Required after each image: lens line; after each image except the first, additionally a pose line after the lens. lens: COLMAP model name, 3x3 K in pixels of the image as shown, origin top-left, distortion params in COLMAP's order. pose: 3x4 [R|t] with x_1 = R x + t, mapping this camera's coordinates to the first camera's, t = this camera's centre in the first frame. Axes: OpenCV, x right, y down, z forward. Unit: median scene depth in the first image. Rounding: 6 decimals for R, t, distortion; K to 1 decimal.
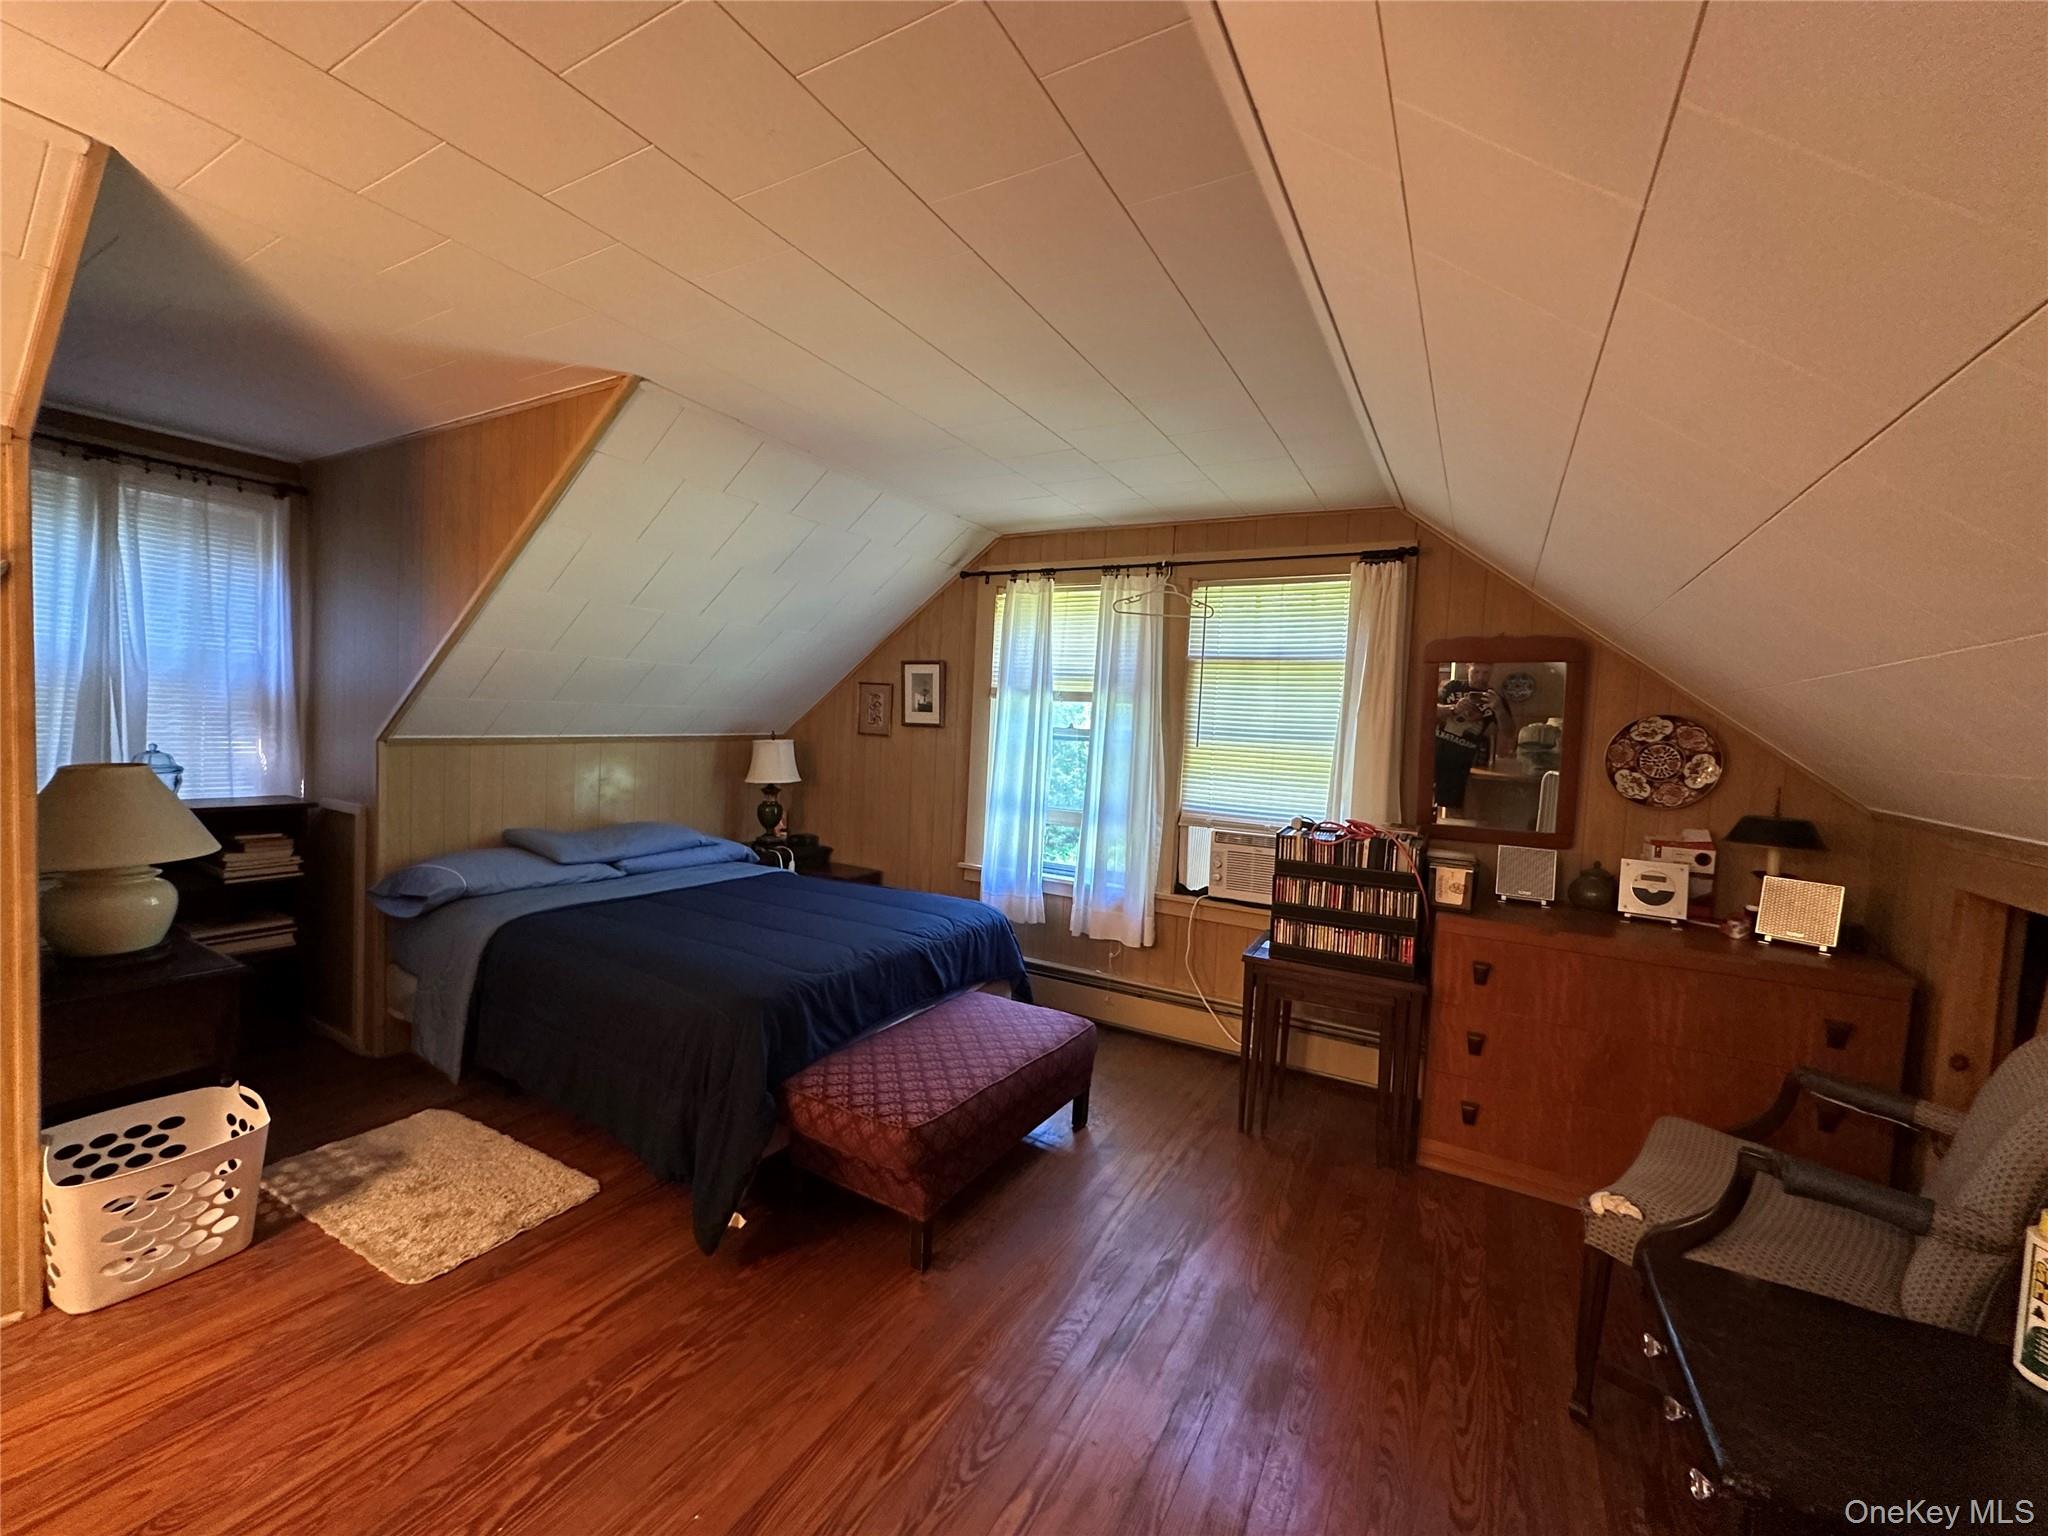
lens RADIAL K [[813.8, 0, 1030.3], [0, 813.8, 767.9], [0, 0, 1]] dist [-0.002569, 0.000363]
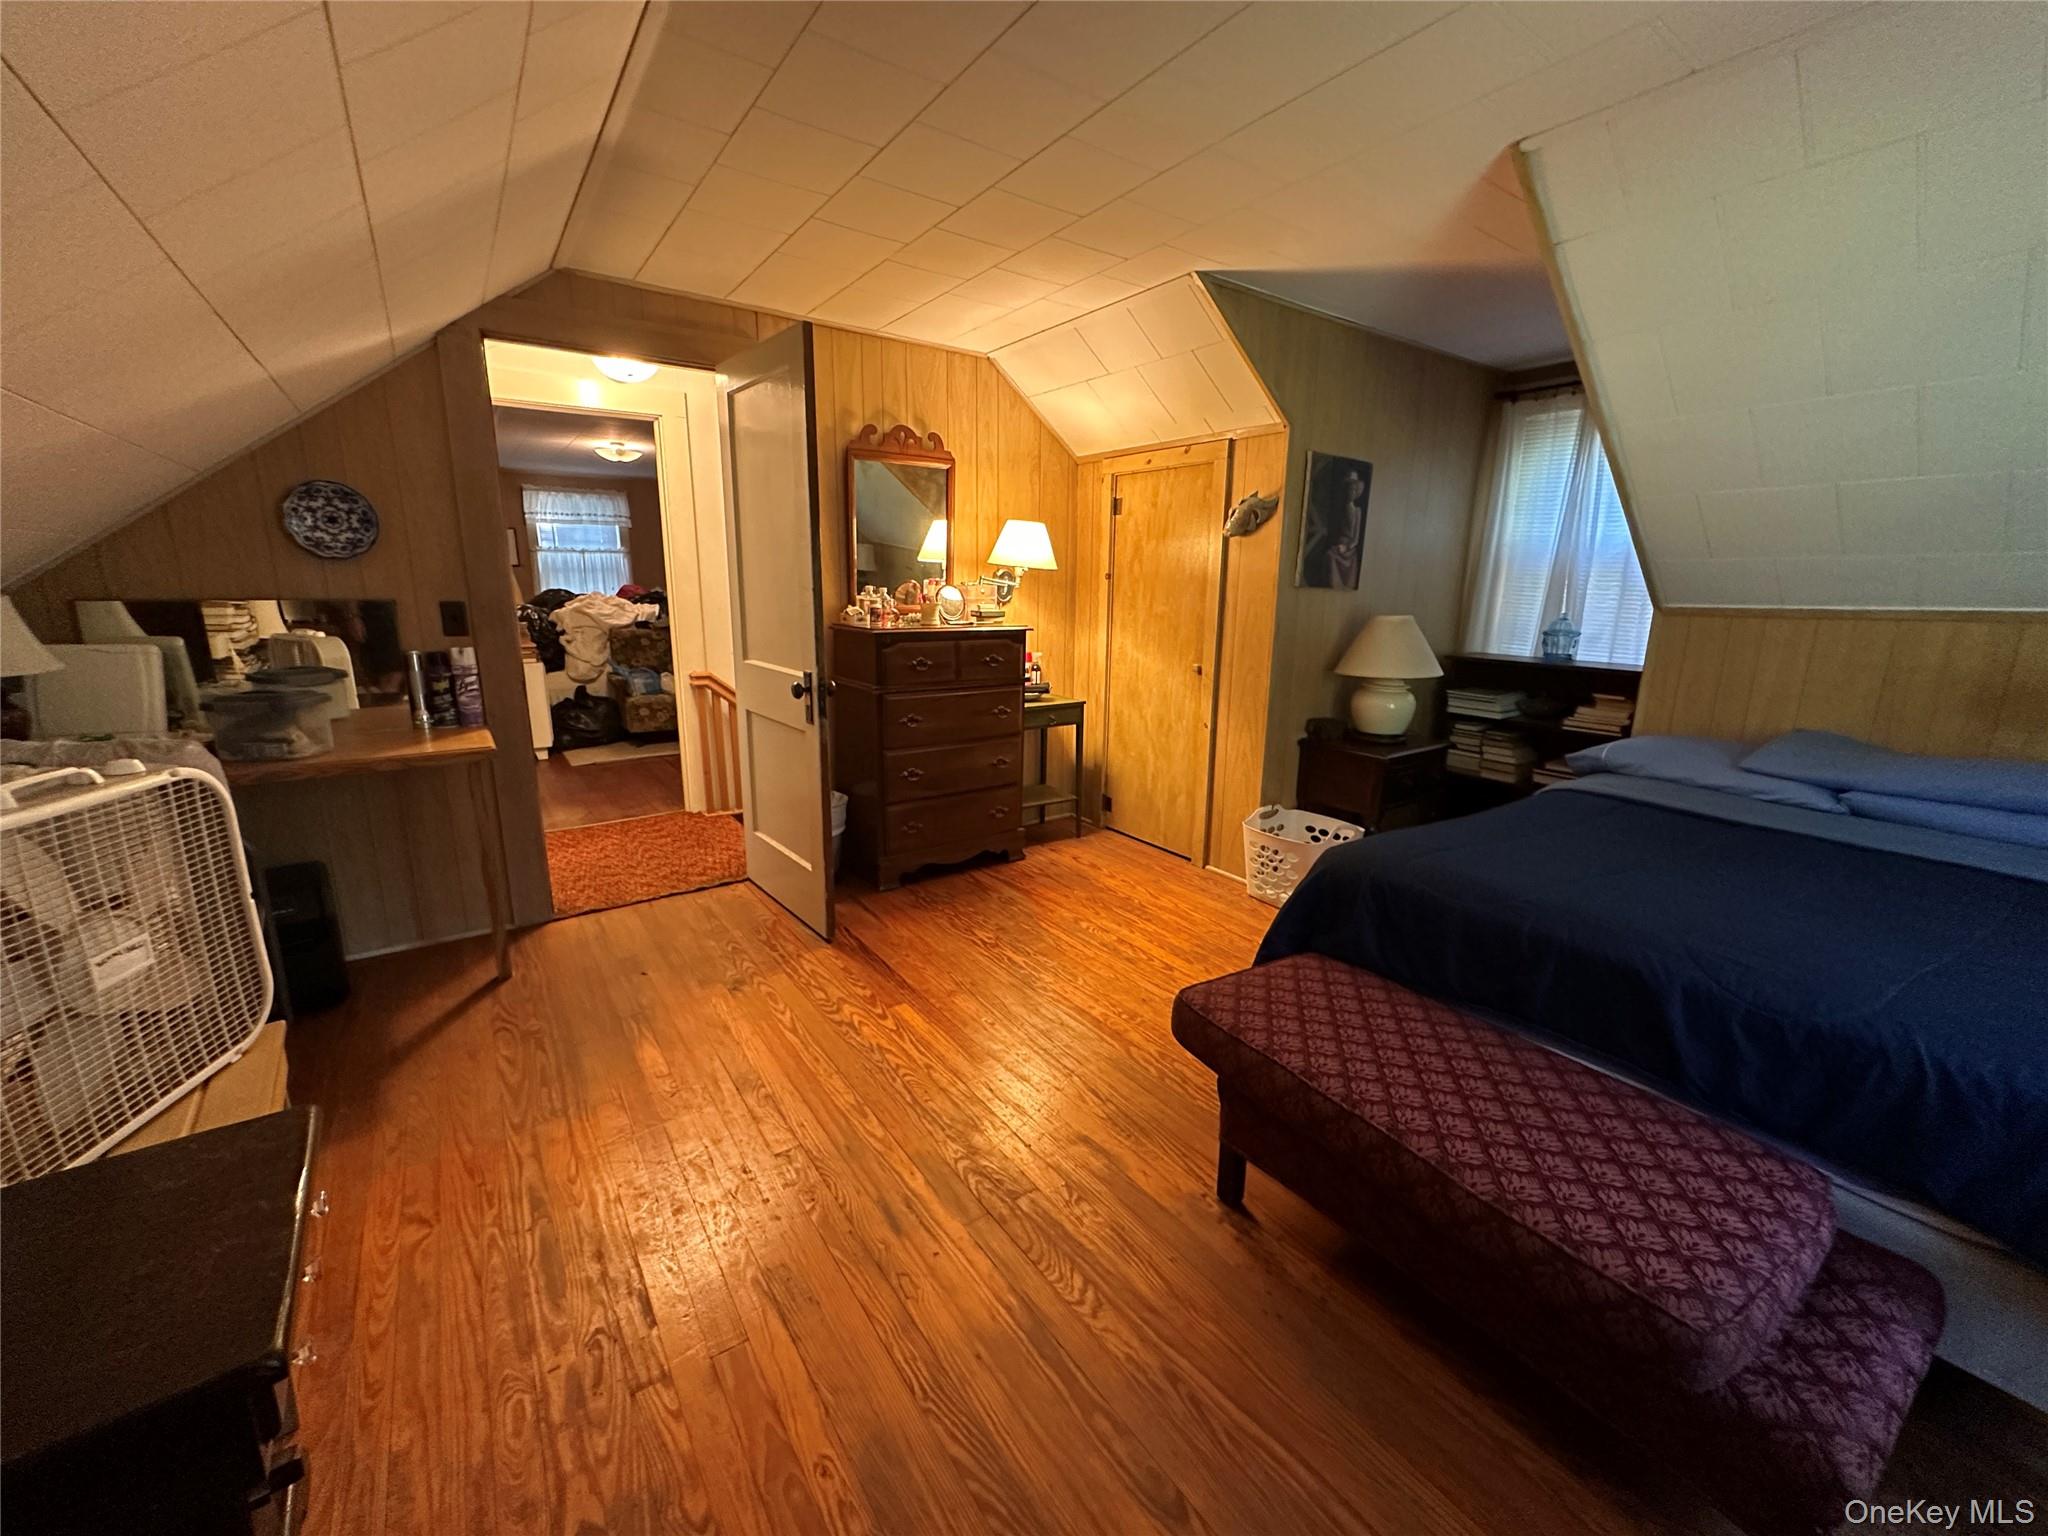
lens RADIAL K [[813.8, 0, 1030.3], [0, 813.8, 767.9], [0, 0, 1]] dist [-0.002569, 0.000363]
pose [[-0.424475, 0.147715, -0.893309, 0.441523], [-0.084767, 0.975786, 0.201632, 0.019633], [0.901463, 0.161311, -0.401676, 0.746544]]
